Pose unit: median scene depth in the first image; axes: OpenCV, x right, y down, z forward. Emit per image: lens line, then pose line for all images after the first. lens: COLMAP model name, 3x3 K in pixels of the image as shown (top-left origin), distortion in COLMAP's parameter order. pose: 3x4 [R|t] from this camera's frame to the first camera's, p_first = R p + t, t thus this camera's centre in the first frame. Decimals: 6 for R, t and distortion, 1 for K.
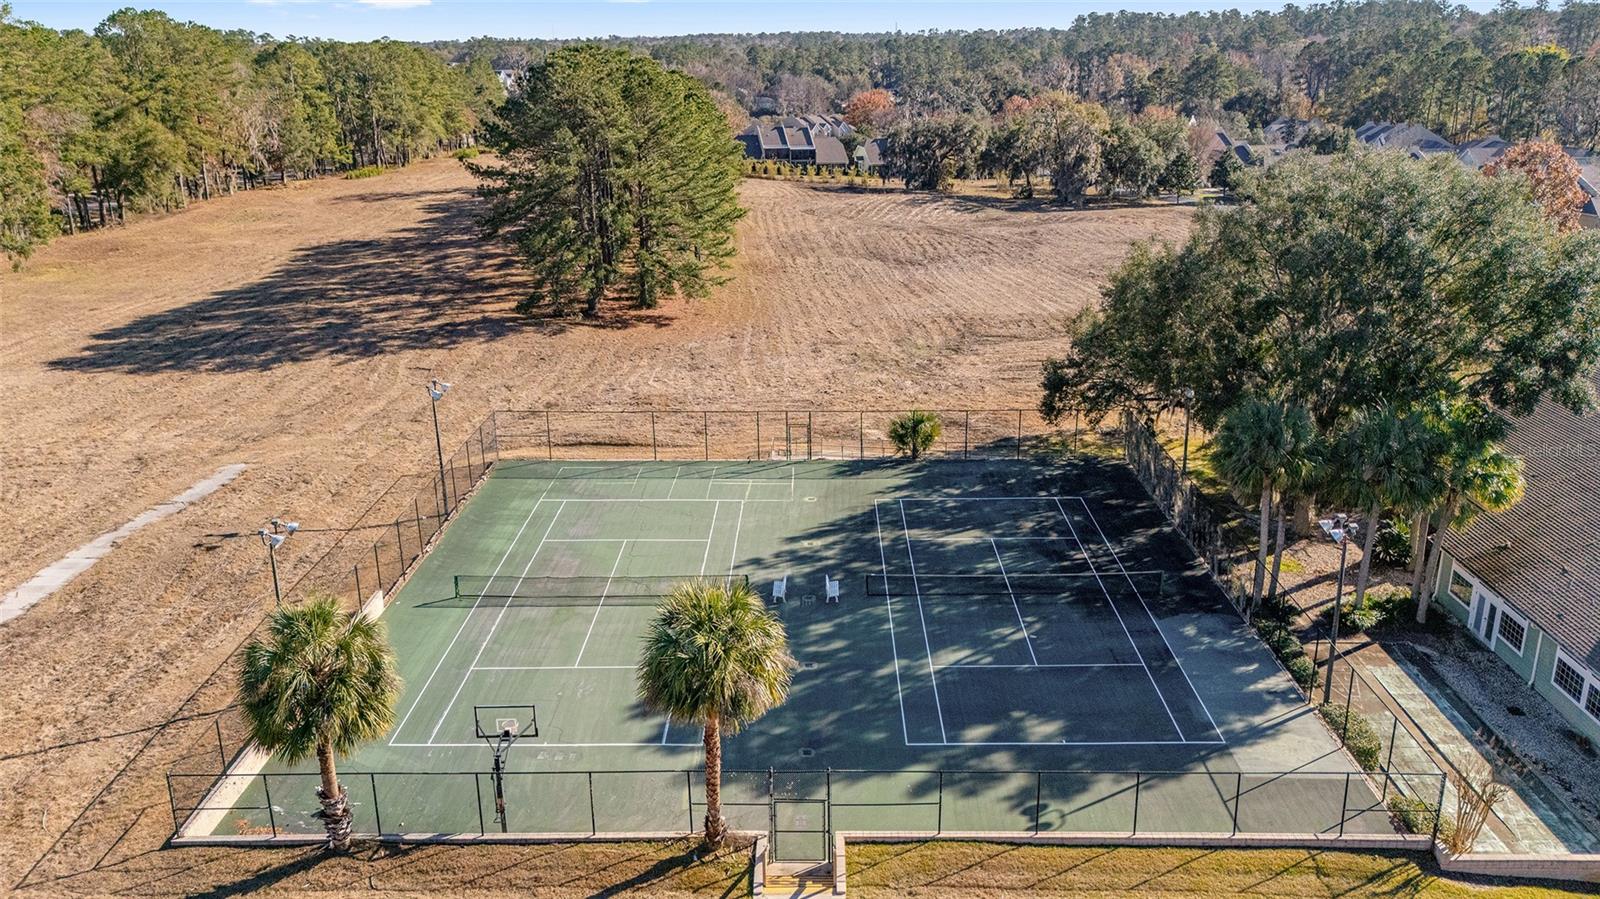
lens RADIAL K [[1169.7, 0, 803.8], [0, 1169.7, 445.8], [0, 0, 1]] dist [0.063656, -0.060857]
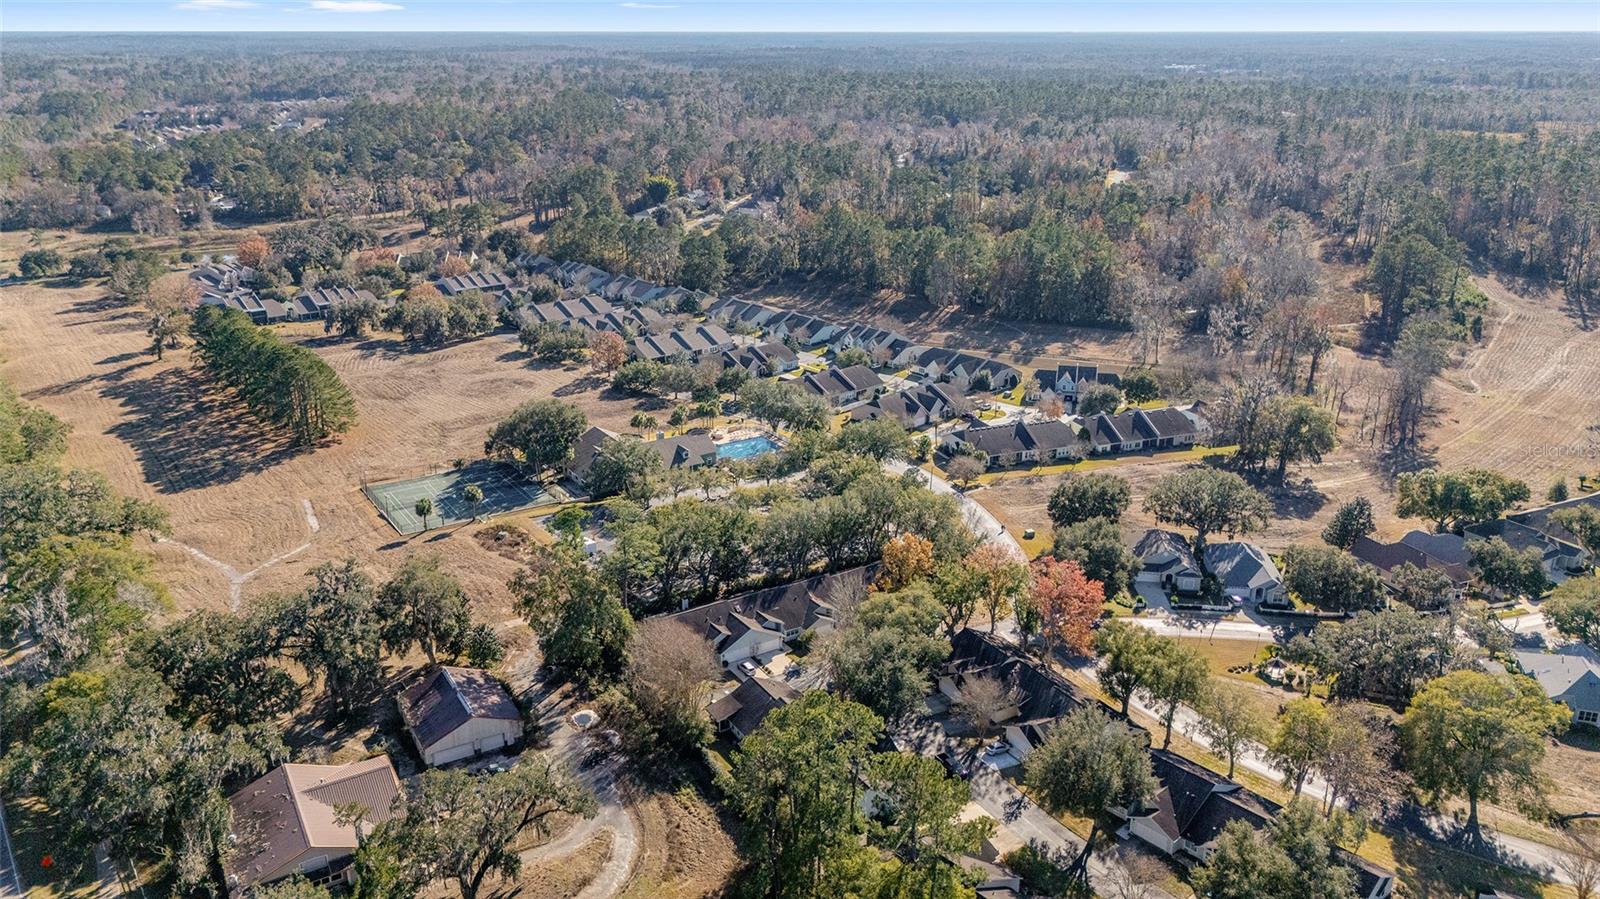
lens RADIAL K [[1169.7, 0, 802.1], [0, 1169.7, 447.2], [0, 0, 1]] dist [0.063656, -0.060857]
pose [[0.826270, -0.173127, 0.536008, -1.199358], [0.165748, 0.984193, 0.062383, -0.134393], [-0.538336, 0.037297, 0.841905, -3.412834]]
